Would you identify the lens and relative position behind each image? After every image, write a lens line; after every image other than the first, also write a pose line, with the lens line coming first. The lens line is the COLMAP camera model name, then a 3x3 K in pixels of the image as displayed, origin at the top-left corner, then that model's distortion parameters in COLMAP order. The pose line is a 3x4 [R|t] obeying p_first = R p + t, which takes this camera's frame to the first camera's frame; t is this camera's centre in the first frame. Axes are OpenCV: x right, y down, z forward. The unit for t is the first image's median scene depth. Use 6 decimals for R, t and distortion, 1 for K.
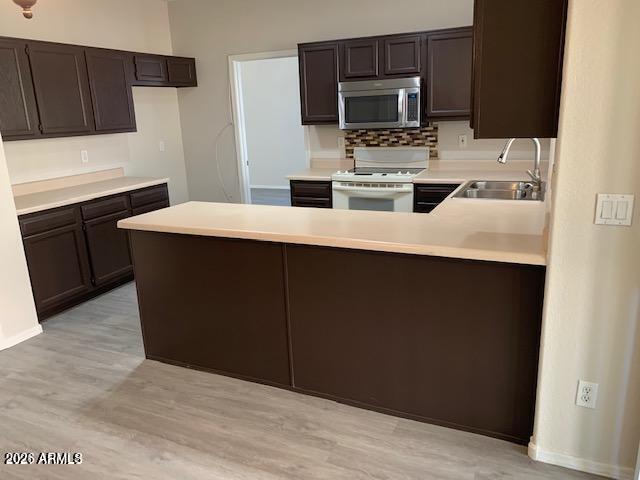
lens RADIAL K [[491.2, 0, 318.4], [0, 491.2, 238.7], [0, 0, 1]] dist [0.033851, -0.006002]
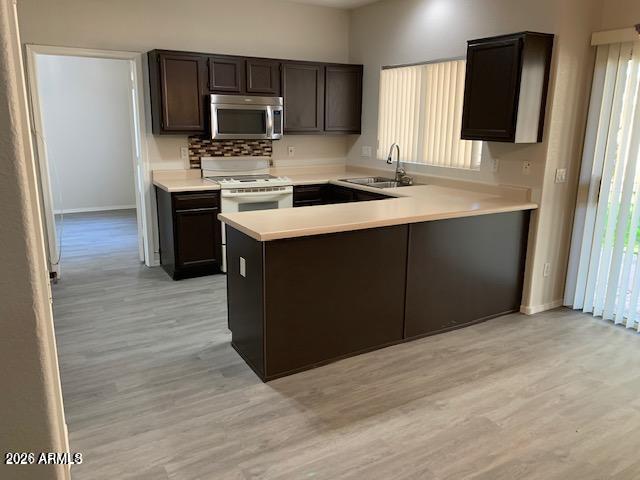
lens RADIAL K [[491.2, 0, 318.4], [0, 491.2, 238.7], [0, 0, 1]] dist [0.033851, -0.006002]
pose [[0.557912, -0.143318, 0.817431, -0.750525], [0.174417, 0.983226, 0.053343, -0.037652], [-0.811365, 0.112814, 0.573551, 0.273327]]
